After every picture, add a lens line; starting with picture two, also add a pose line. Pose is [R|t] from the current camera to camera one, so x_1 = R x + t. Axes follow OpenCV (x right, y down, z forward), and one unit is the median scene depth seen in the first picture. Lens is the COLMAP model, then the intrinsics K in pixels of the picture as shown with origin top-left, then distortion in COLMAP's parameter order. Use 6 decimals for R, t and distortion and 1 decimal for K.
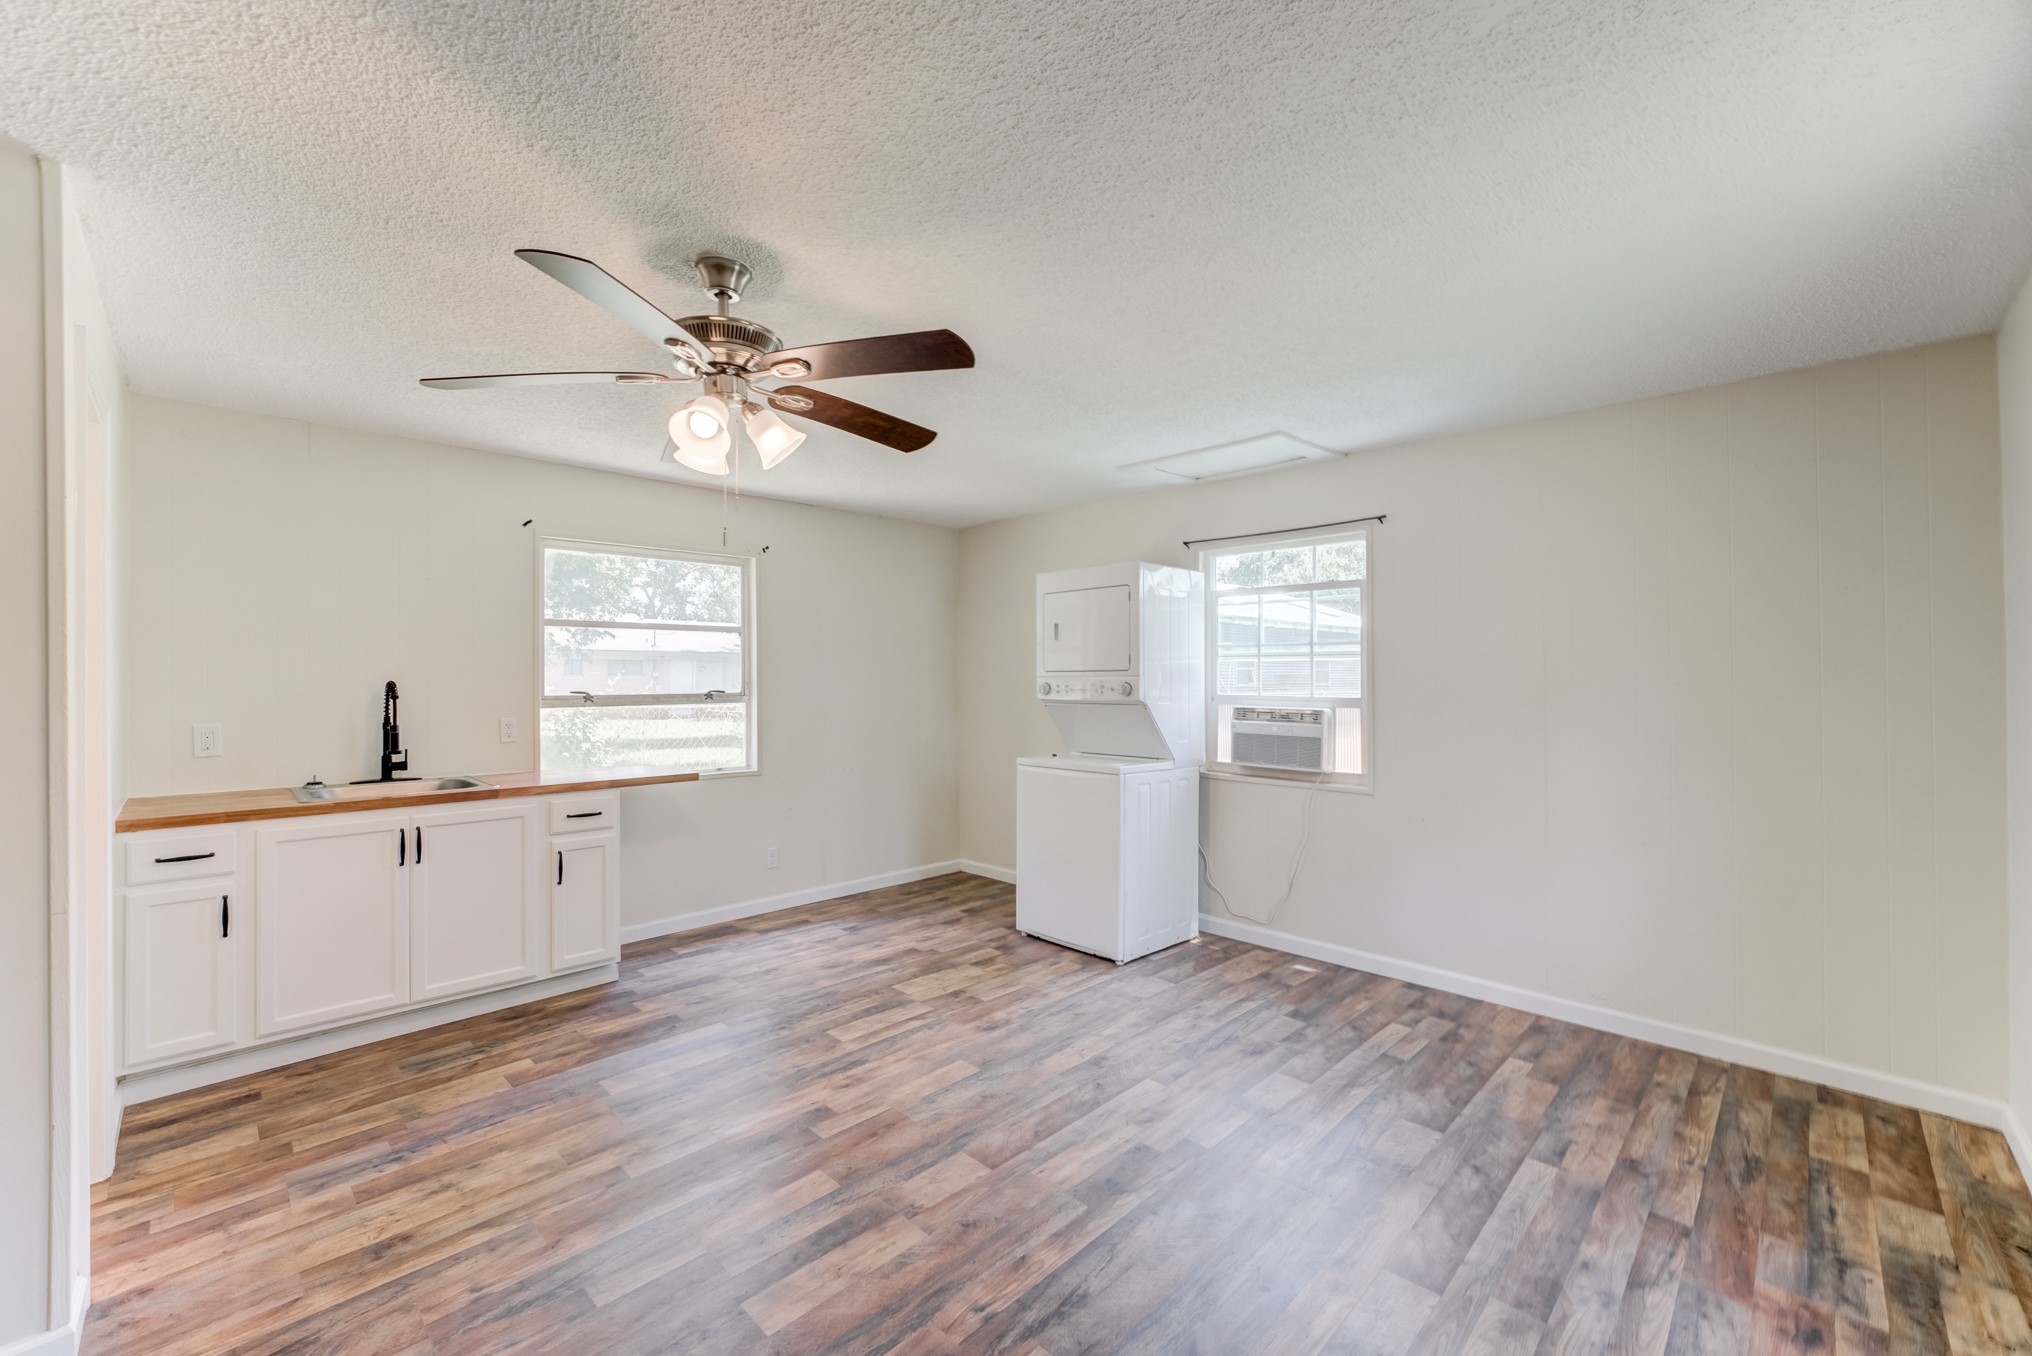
lens RADIAL K [[833.4, 0, 1011.0], [0, 833.4, 673.6], [0, 0, 1]] dist [-0.014458, 0.000481]
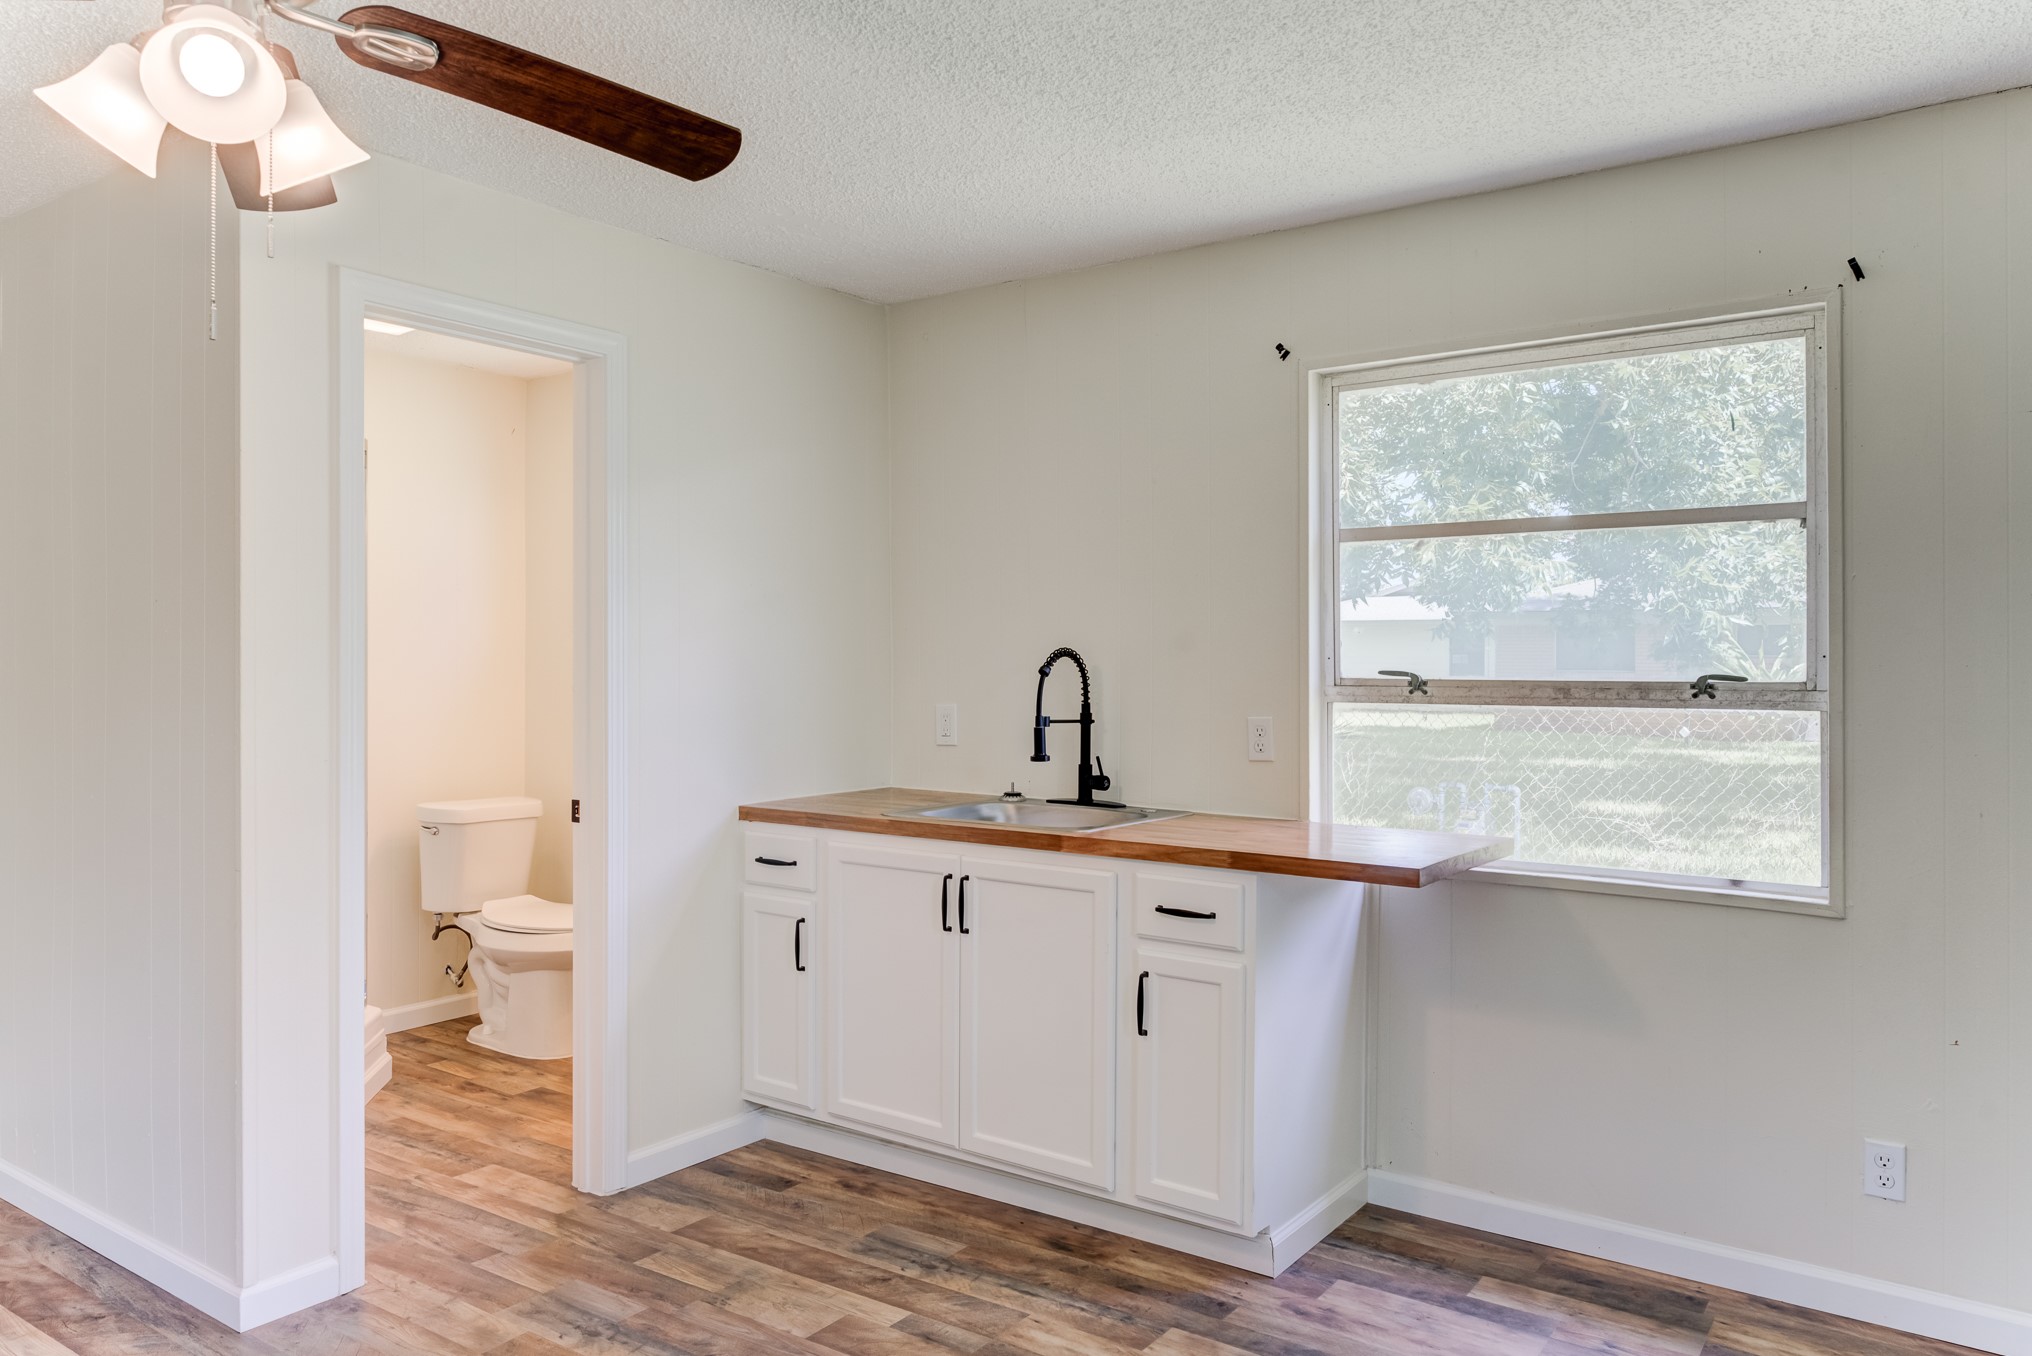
lens RADIAL K [[1373.2, 0, 1001.1], [0, 1373.2, 667.4], [0, 0, 1]] dist [0.002037, -0.004374]
pose [[0.160482, 0.005491, -0.987023, 0.314512], [-0.000658, 0.999985, 0.005456, 0.019633], [0.987039, -0.000226, 0.160483, 0.830645]]
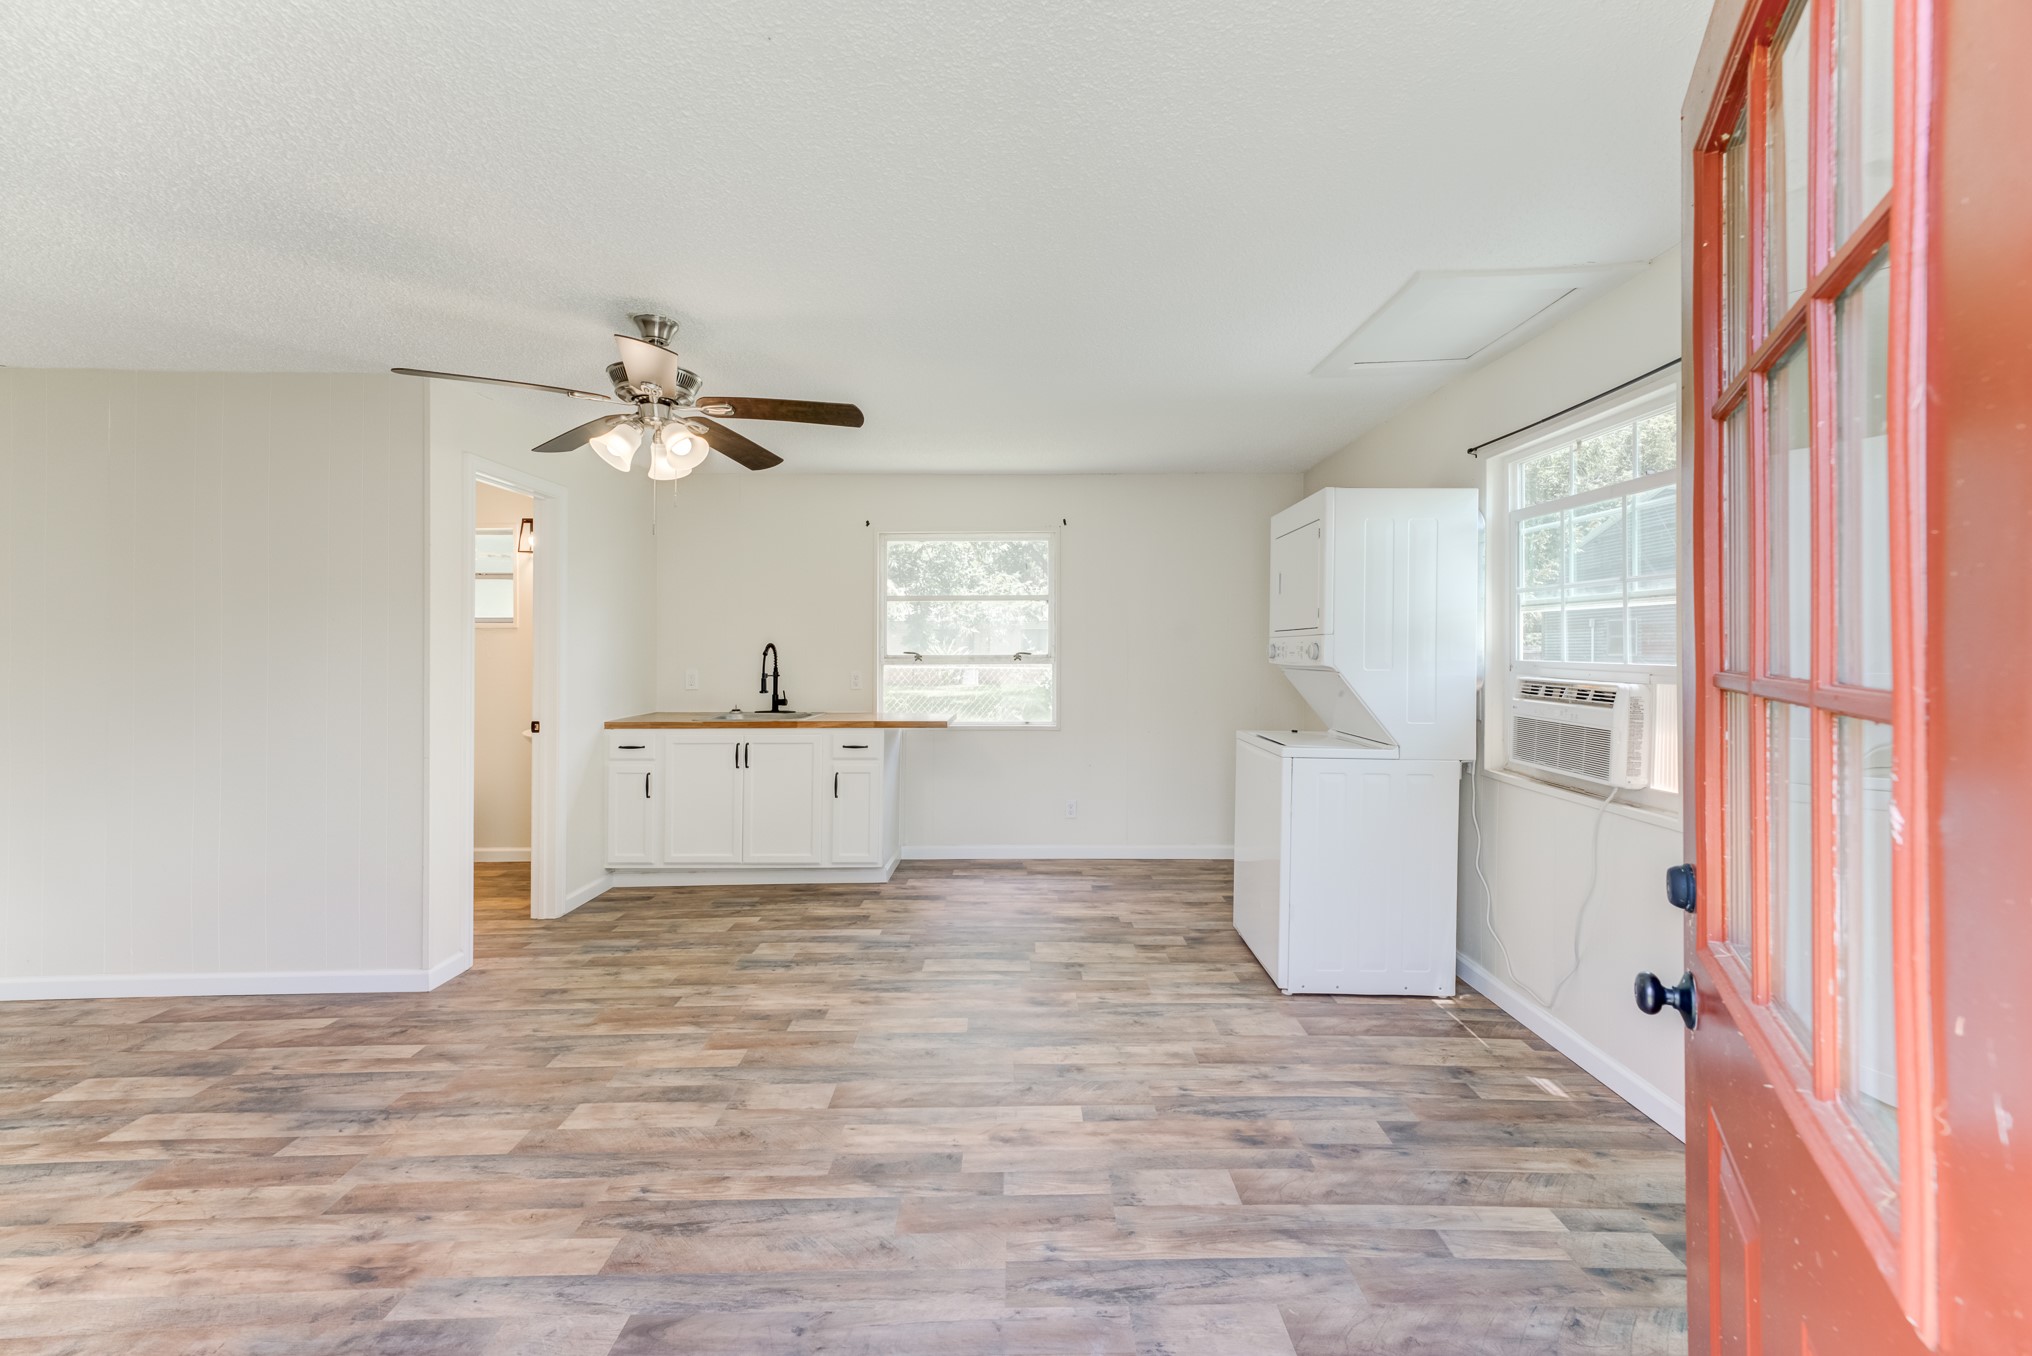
lens RADIAL K [[815.2, 0, 1025.1], [0, 815.2, 645.1], [0, 0, 1]] dist [0.000932, 0.000130]
pose [[0.707200, -0.001584, -0.707011, 0.621084], [0.003002, 0.999995, 0.000762, 0.013627], [0.707007, -0.002661, 0.707202, 0.322537]]
